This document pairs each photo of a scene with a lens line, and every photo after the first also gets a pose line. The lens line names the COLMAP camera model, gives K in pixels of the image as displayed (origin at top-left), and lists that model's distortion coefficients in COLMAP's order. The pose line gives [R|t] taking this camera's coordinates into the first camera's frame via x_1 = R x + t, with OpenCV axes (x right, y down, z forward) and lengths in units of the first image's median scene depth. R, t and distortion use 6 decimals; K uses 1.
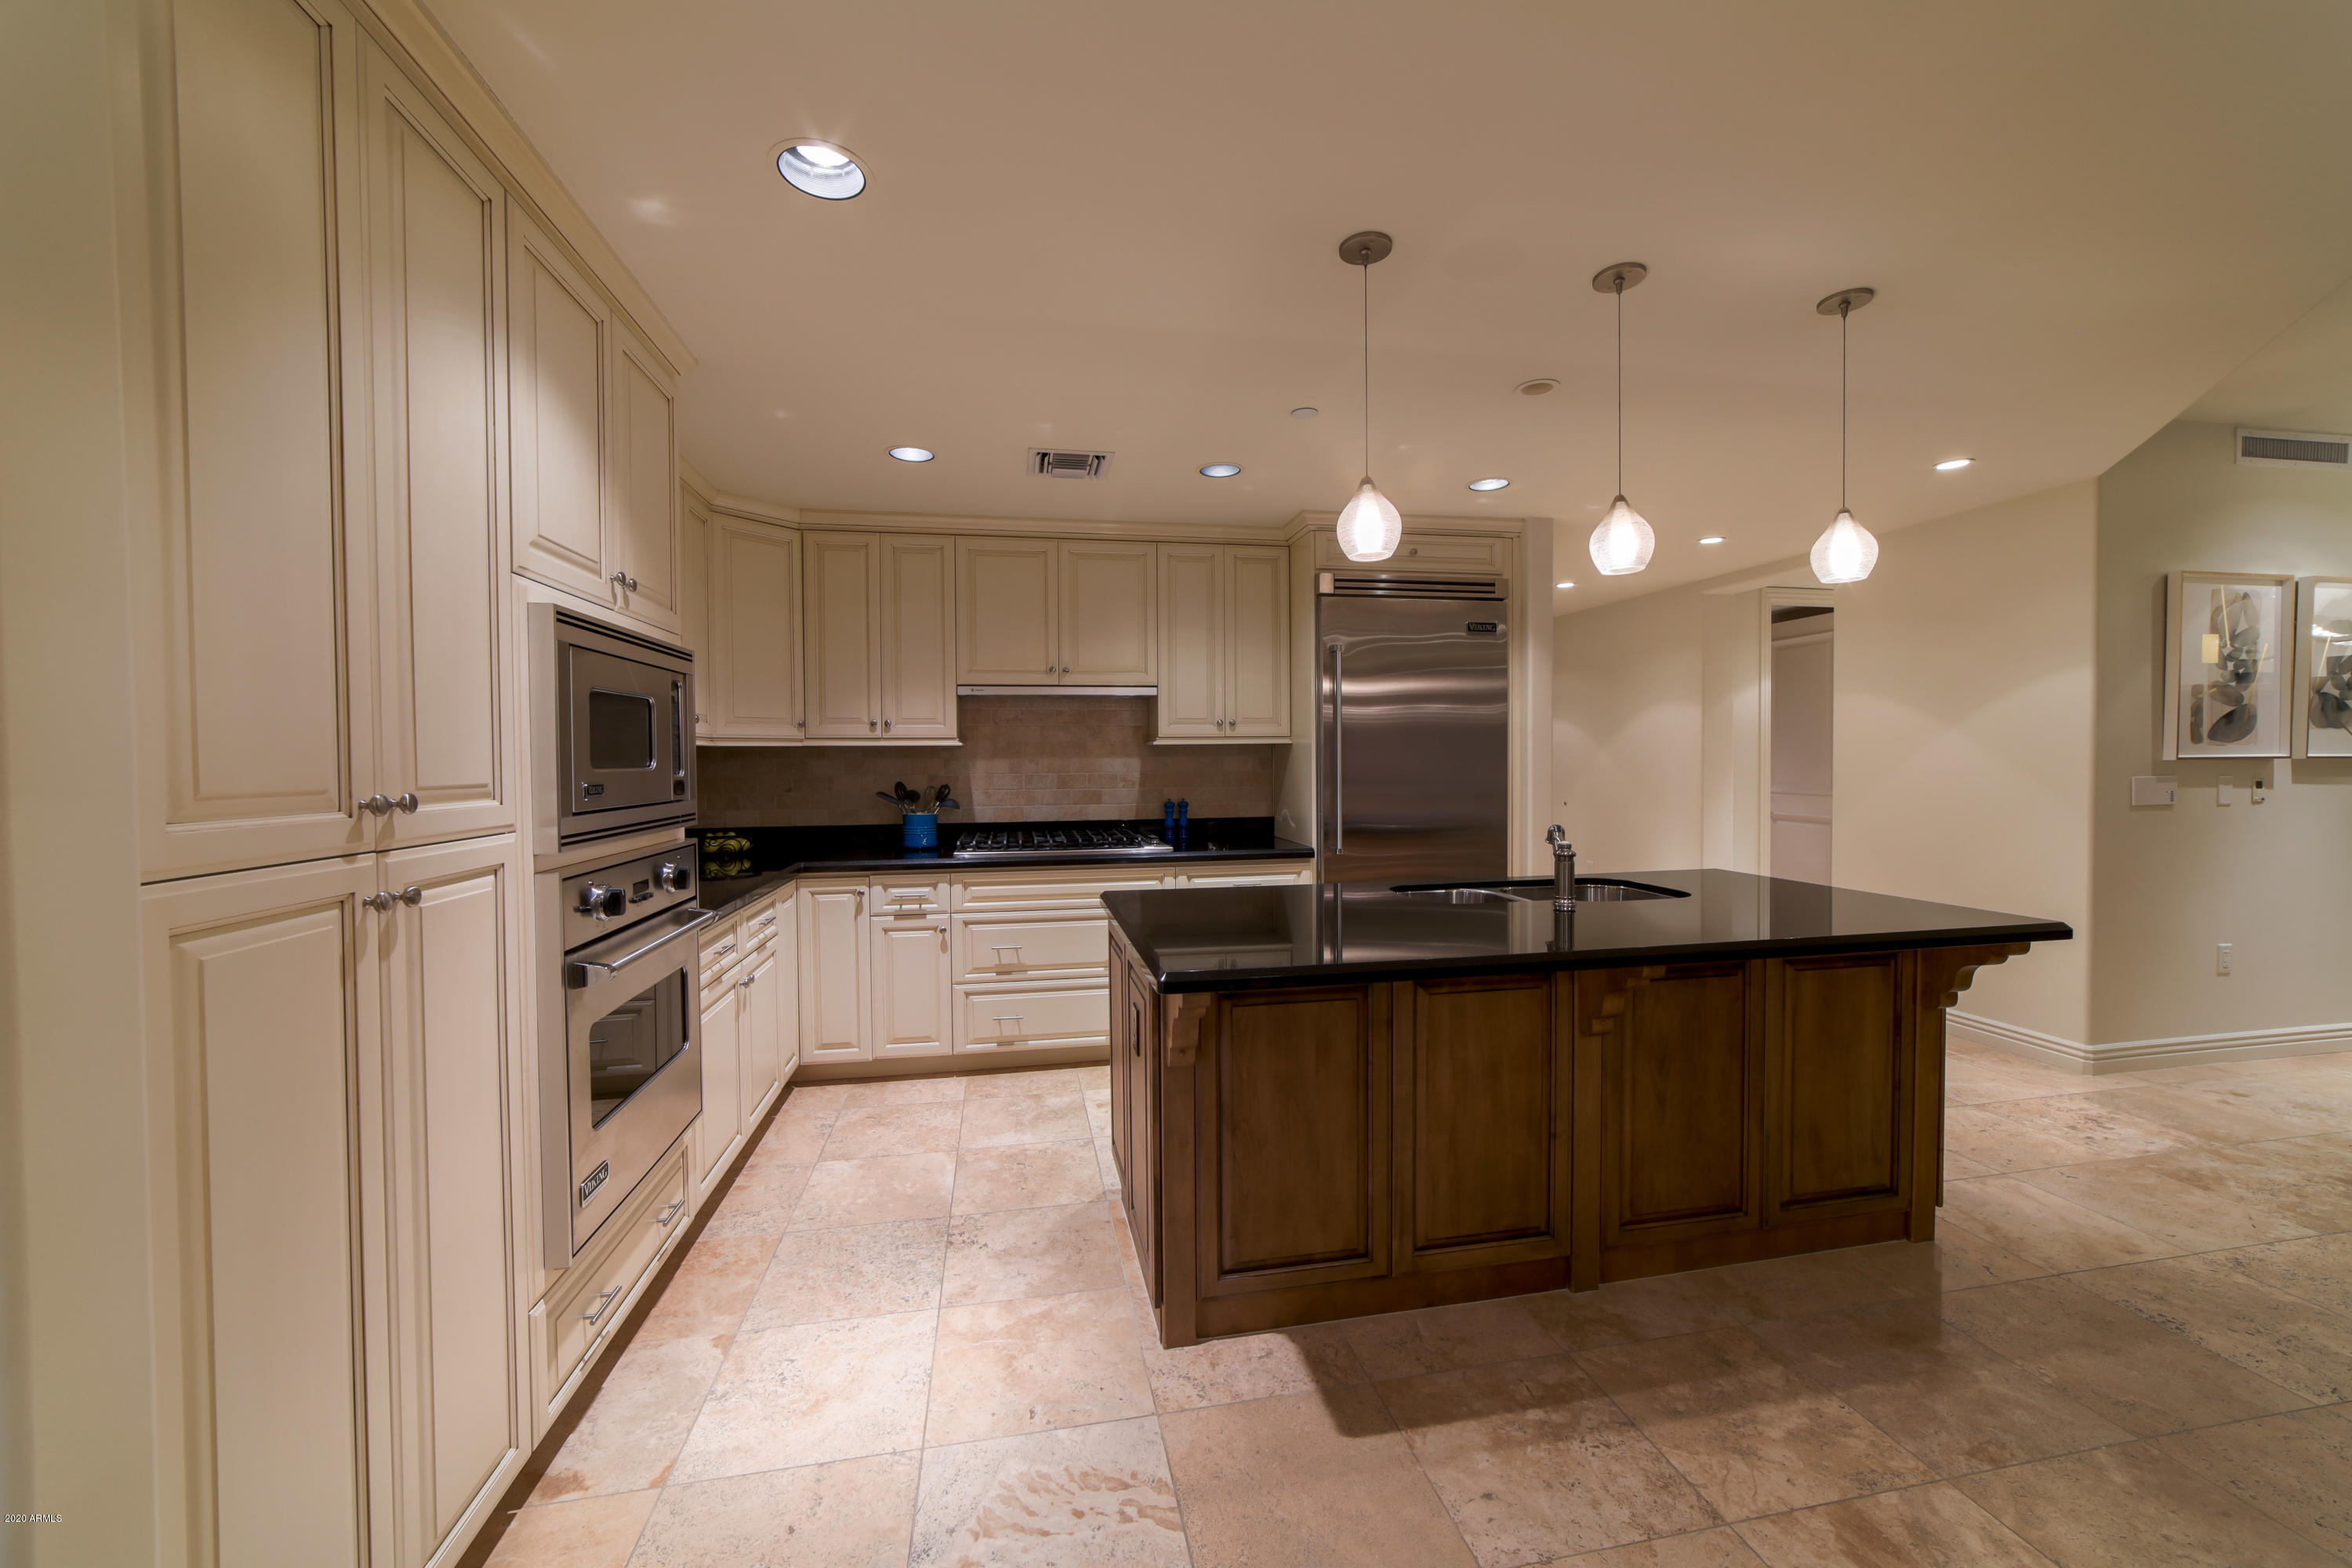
lens RADIAL K [[907.0, 0, 1176.6], [0, 907.0, 778.2], [0, 0, 1]] dist [-0.024400, 0.007245]
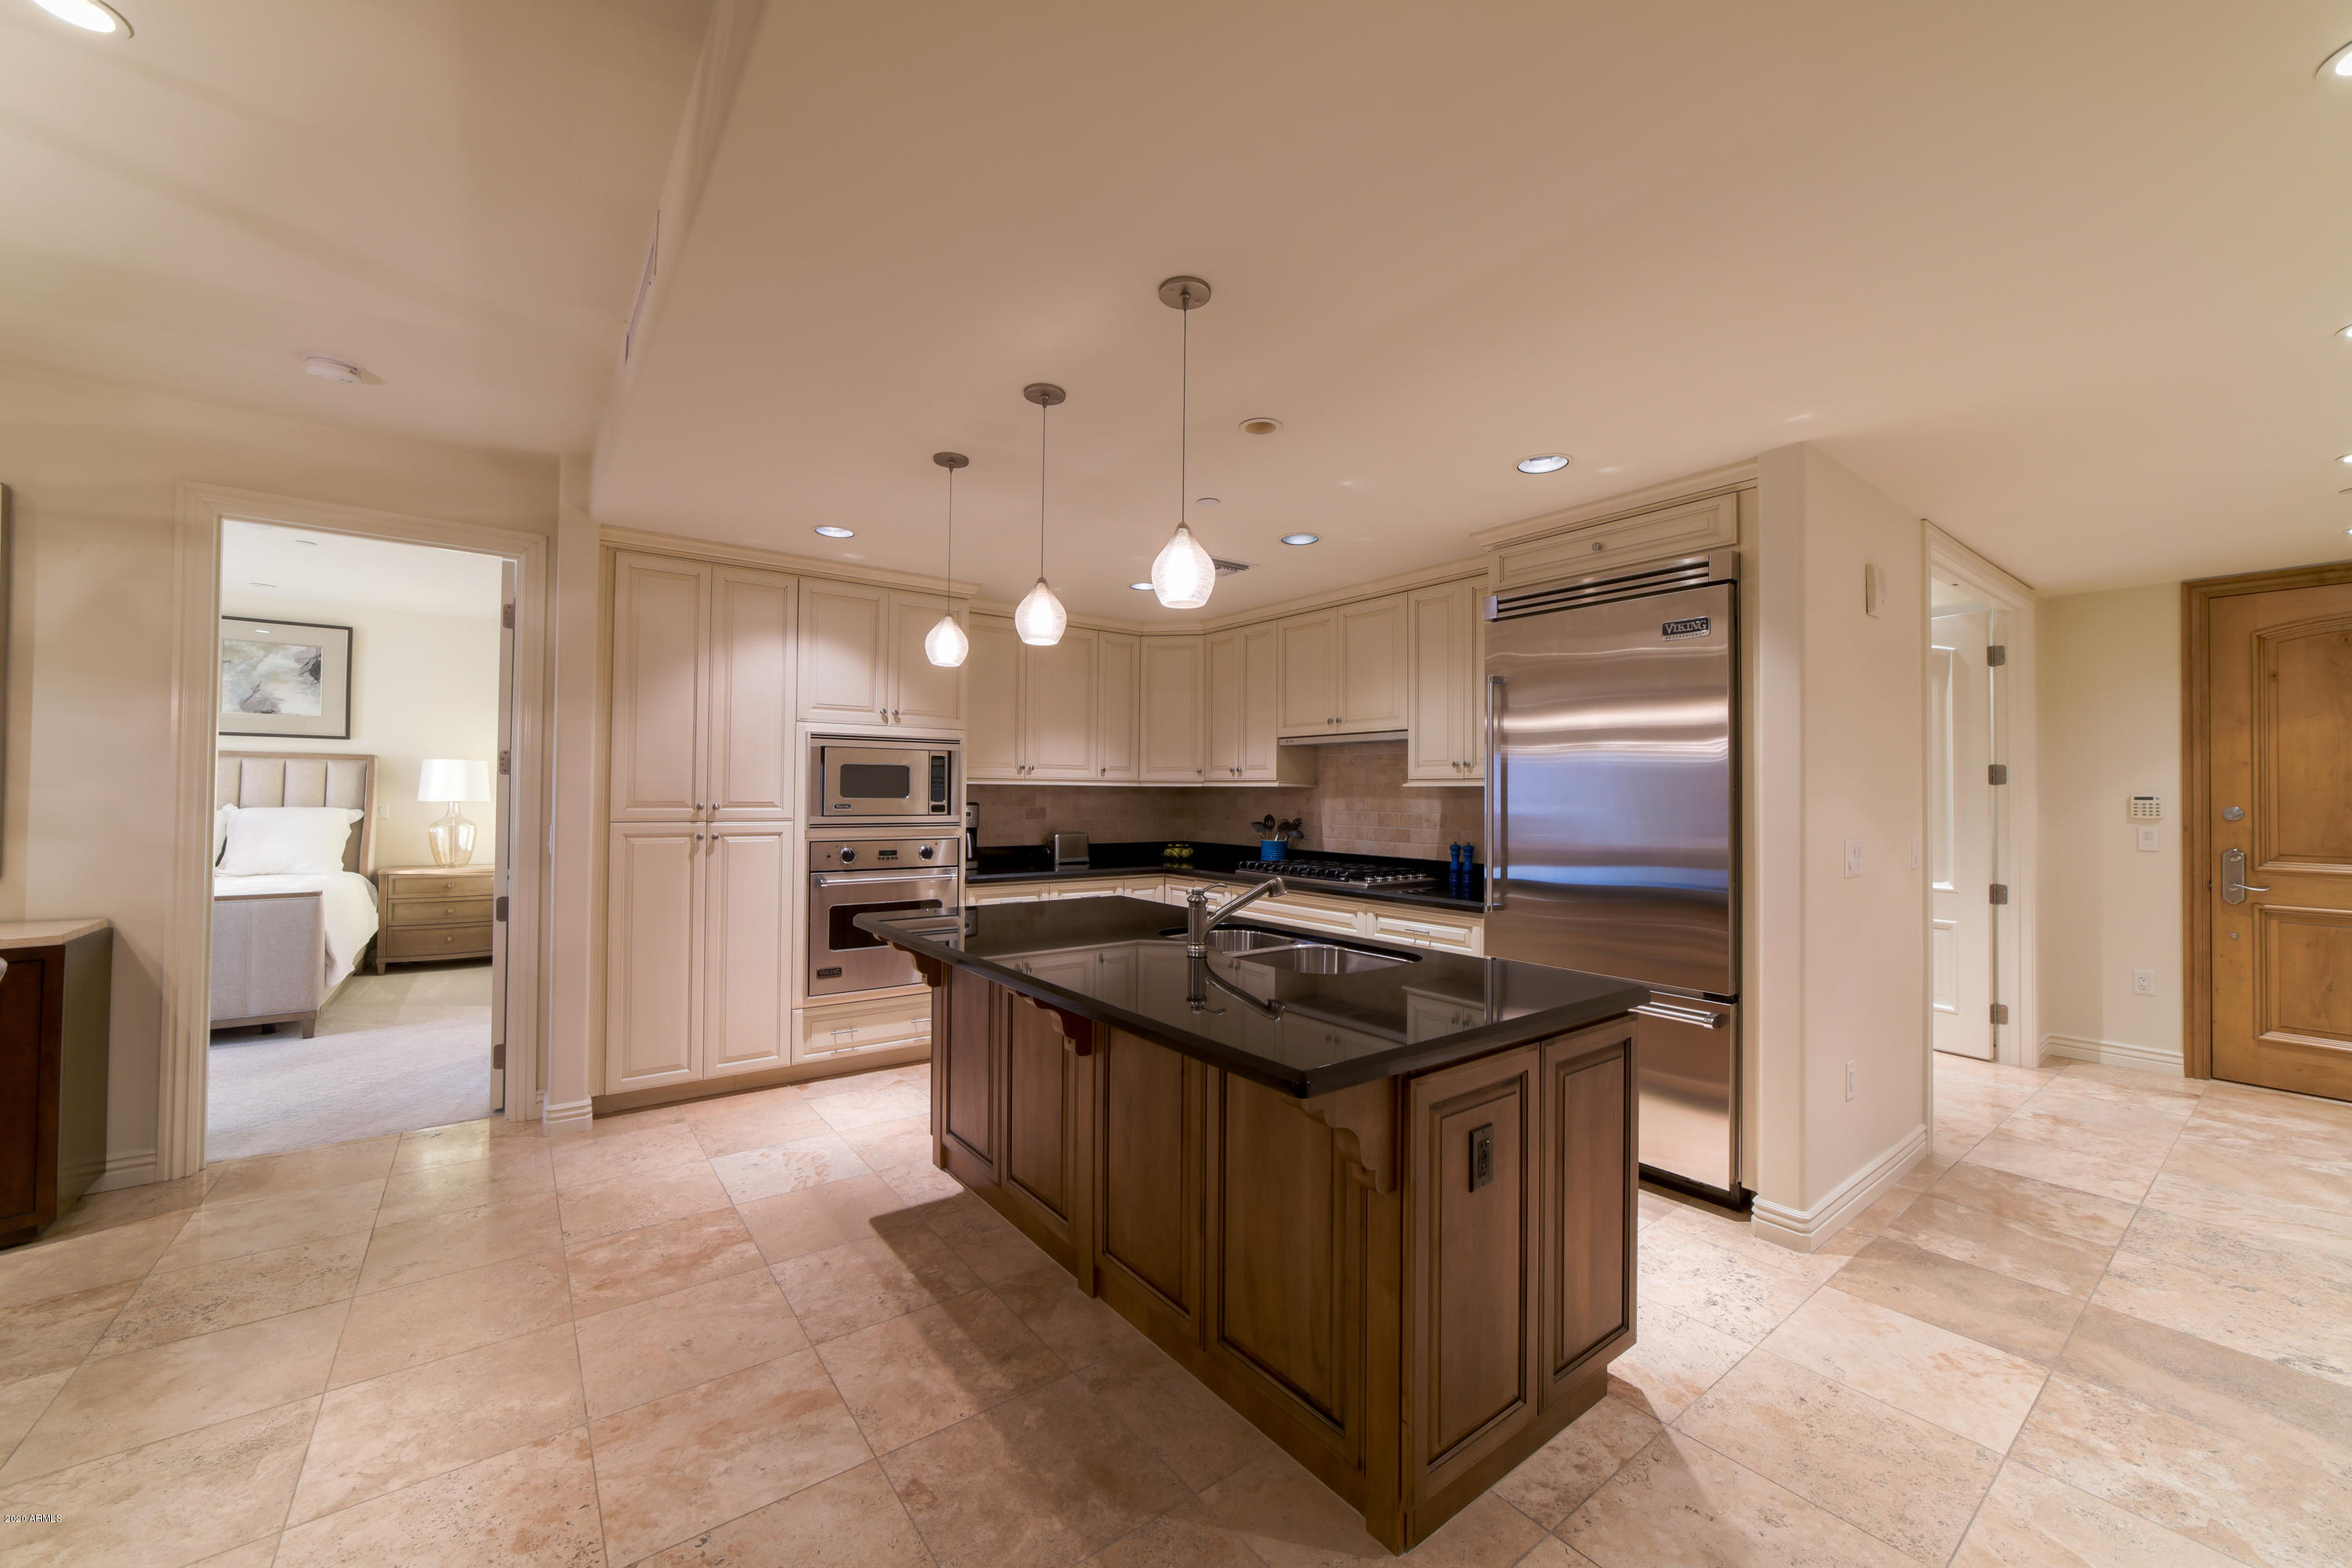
lens RADIAL K [[907.0, 0, 1176.6], [0, 907.0, 778.2], [0, 0, 1]] dist [-0.024400, 0.007245]
pose [[0.439952, -0.003415, -0.898015, 0.872563], [-0.032249, 0.999288, -0.019599, -0.020037], [0.897442, 0.037583, 0.439529, 0.349694]]
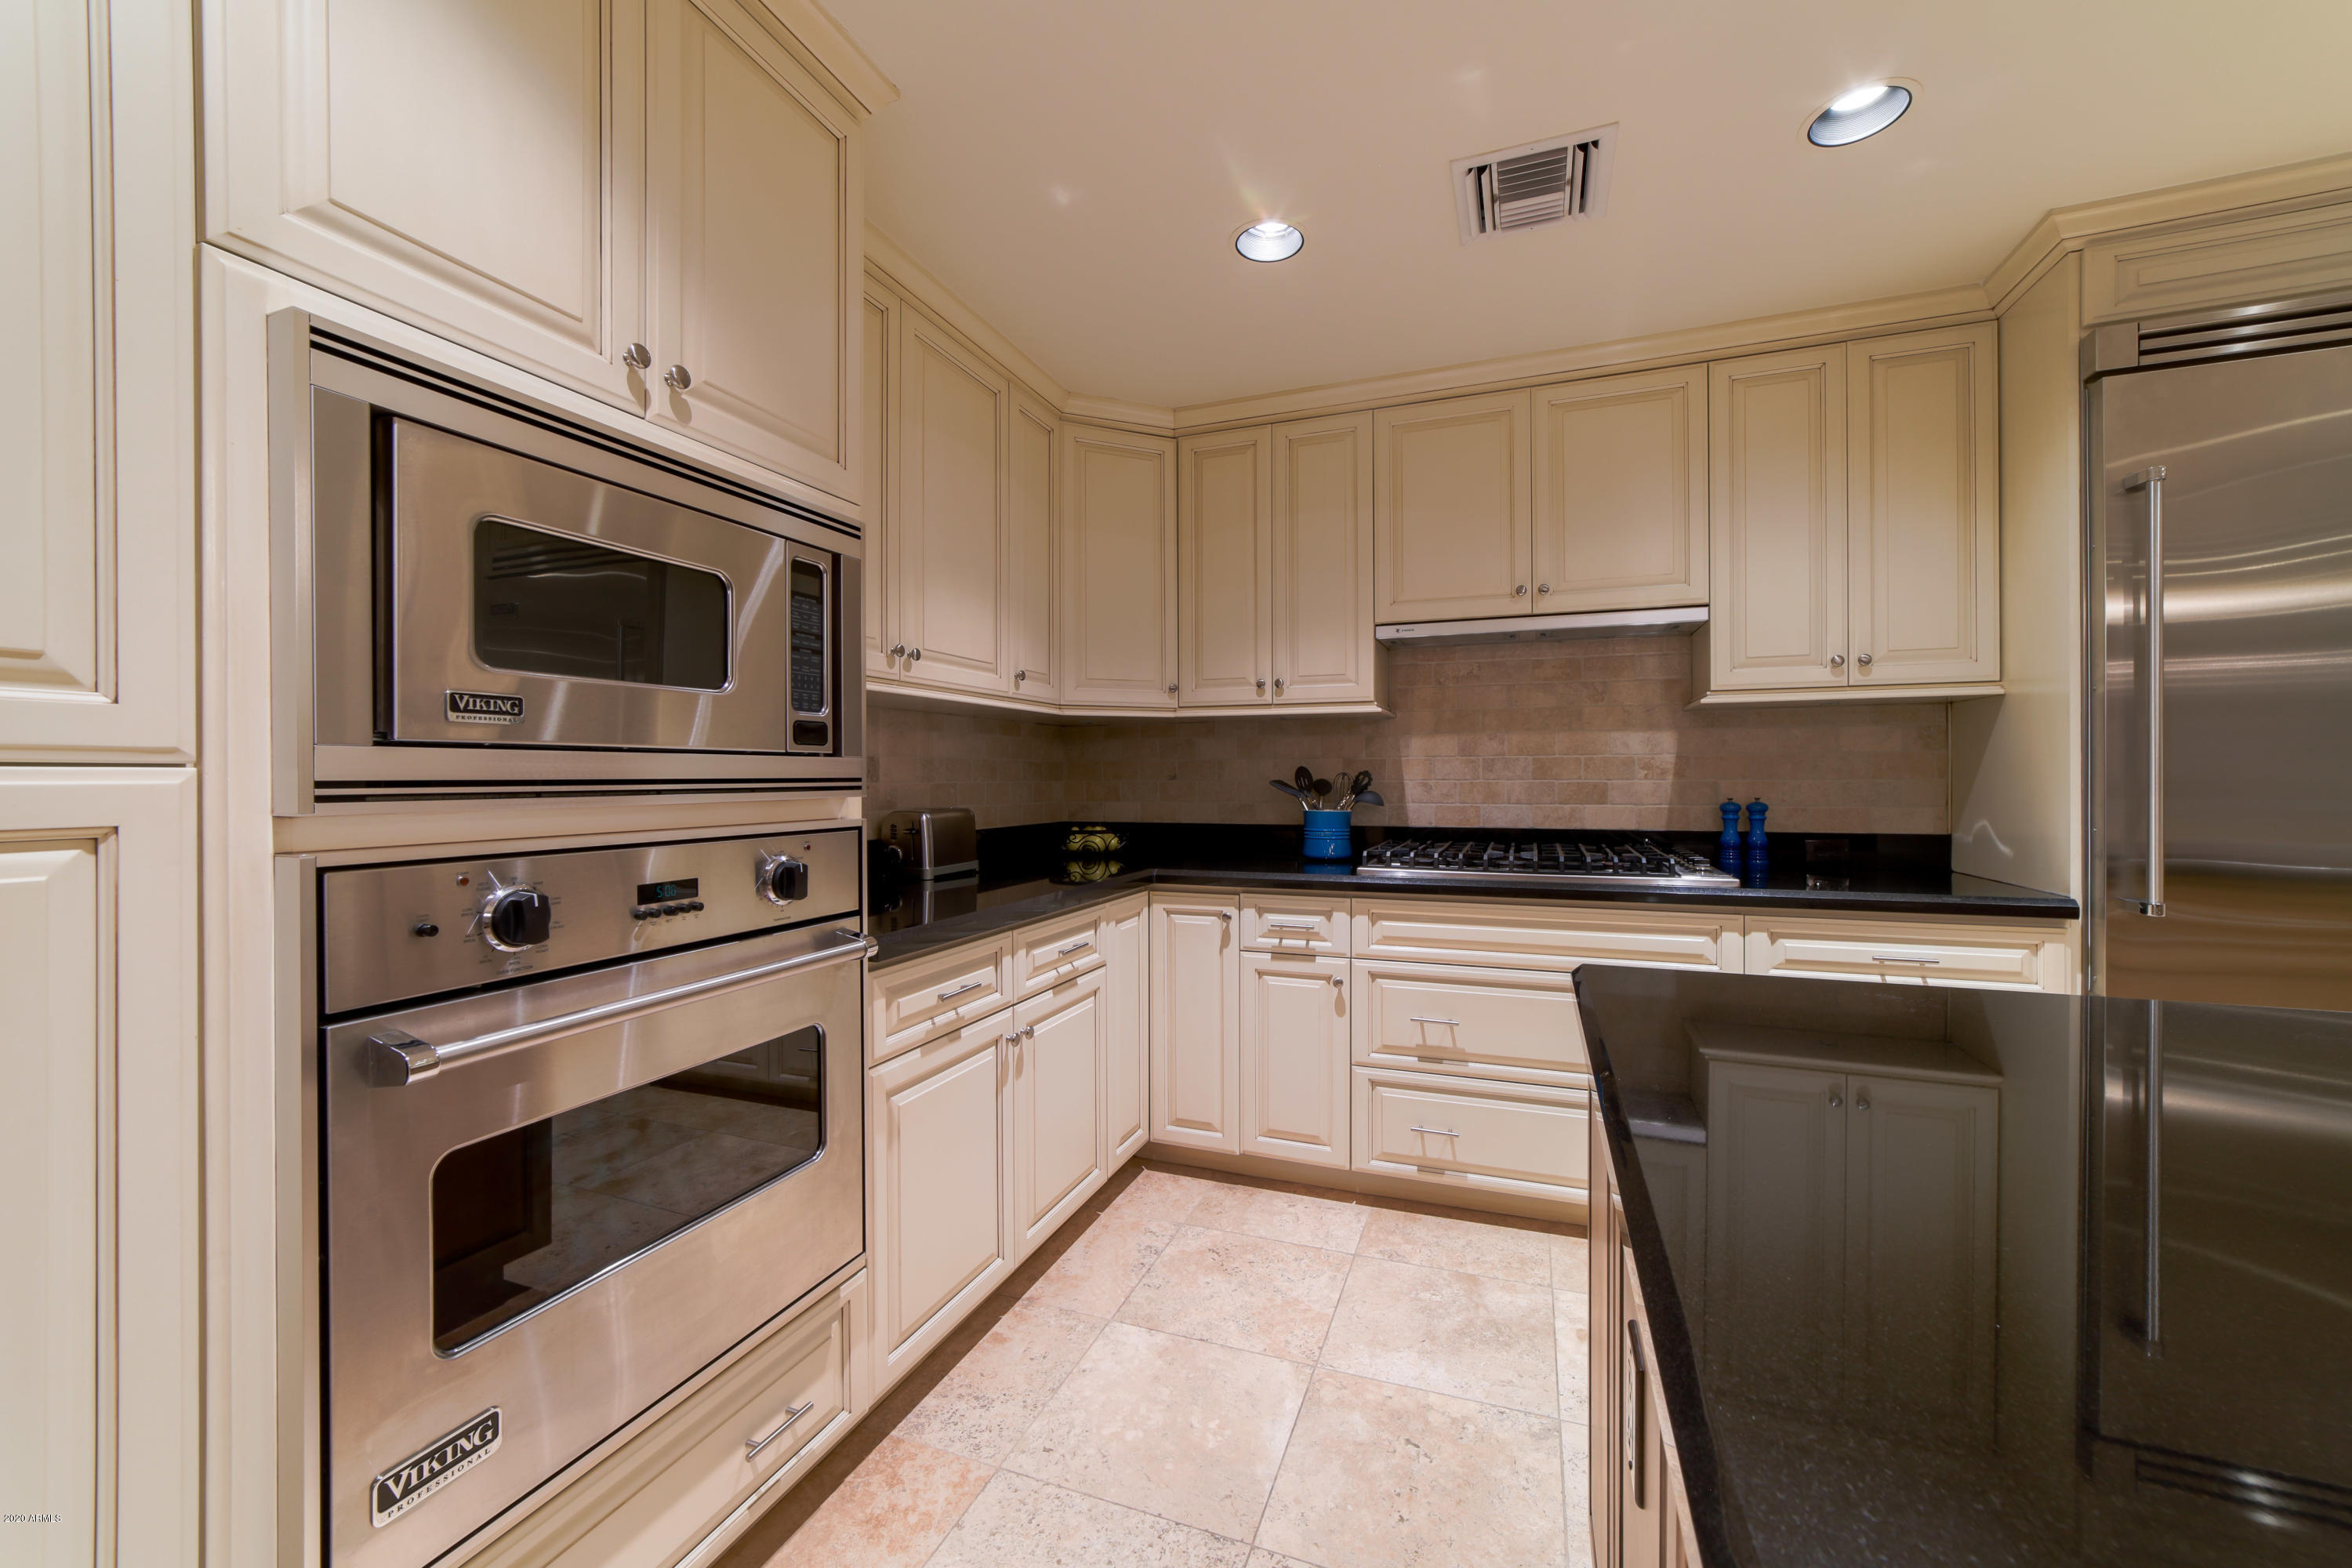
lens RADIAL K [[904.6, 0, 1179.0], [0, 904.6, 780.0], [0, 0, 1]] dist [-0.023709, 0.009458]
pose [[0.852004, 0.006432, -0.523496, -0.009539], [-0.014556, 0.999829, -0.011406, 0.027243], [0.523333, 0.017338, 0.851952, 0.360068]]
